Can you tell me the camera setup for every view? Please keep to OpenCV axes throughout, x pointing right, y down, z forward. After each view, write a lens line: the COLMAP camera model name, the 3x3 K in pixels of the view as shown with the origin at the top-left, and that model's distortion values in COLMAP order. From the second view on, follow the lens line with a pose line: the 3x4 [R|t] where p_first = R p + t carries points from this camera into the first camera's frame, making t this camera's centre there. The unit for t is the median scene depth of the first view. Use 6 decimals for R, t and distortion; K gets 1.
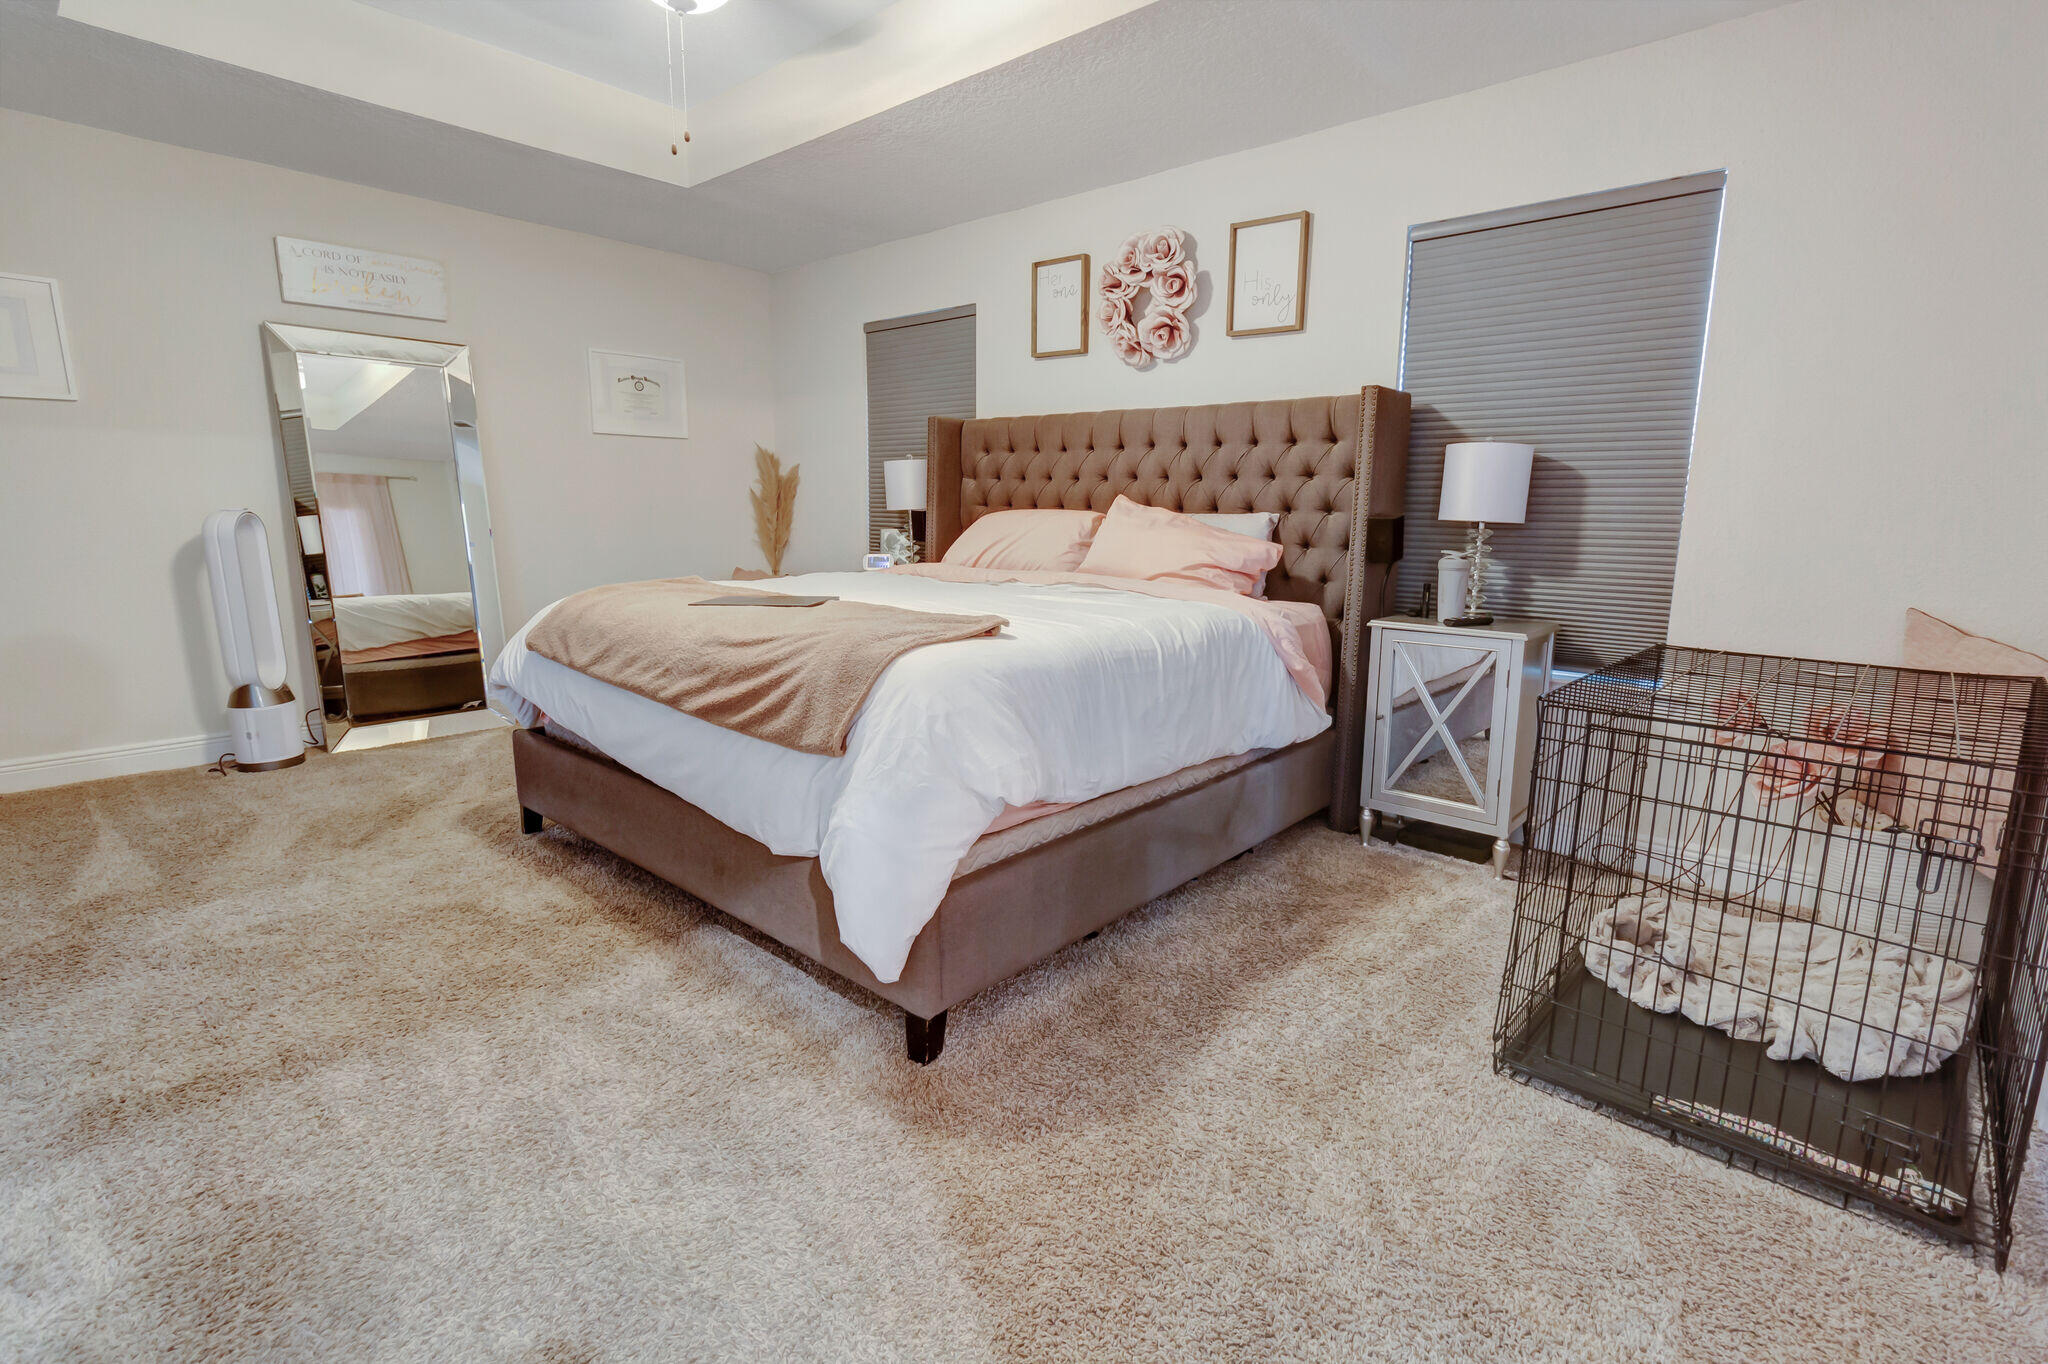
lens RADIAL K [[960.4, 0, 1022.2], [0, 960.4, 685.9], [0, 0, 1]] dist [0.003283, 0.001683]
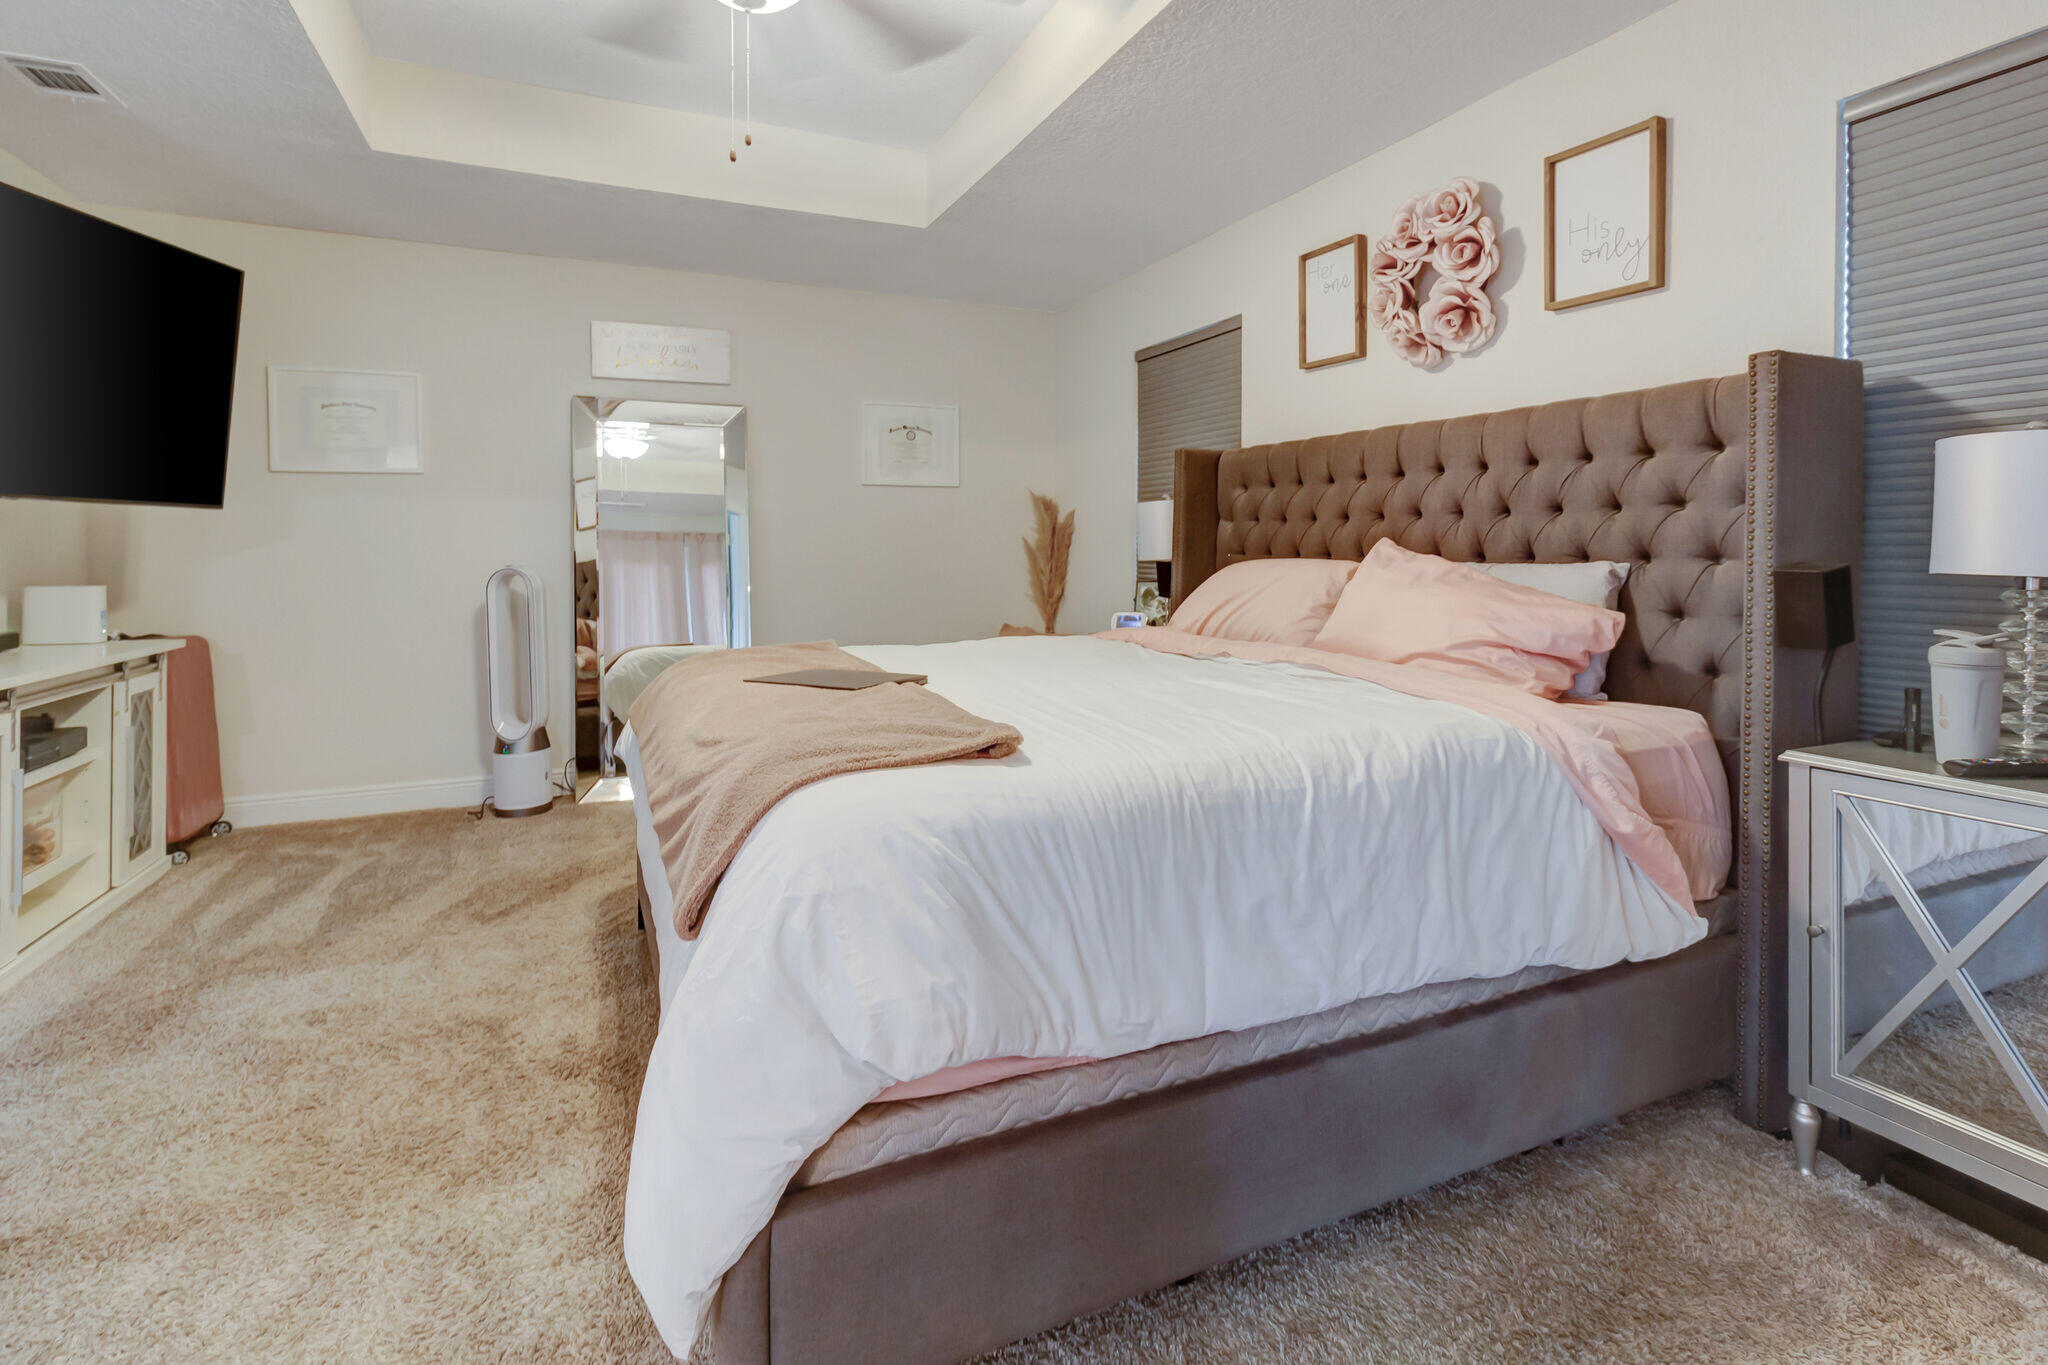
lens RADIAL K [[960.4, 0, 1093.0], [0, 960.4, 573.0], [0, 0, 1]] dist [0.003283, 0.001683]
pose [[0.918209, -0.002205, -0.396091, 0.202645], [-0.062096, 0.986819, -0.149443, -0.058168], [0.391200, 0.161815, 0.905968, 0.297725]]
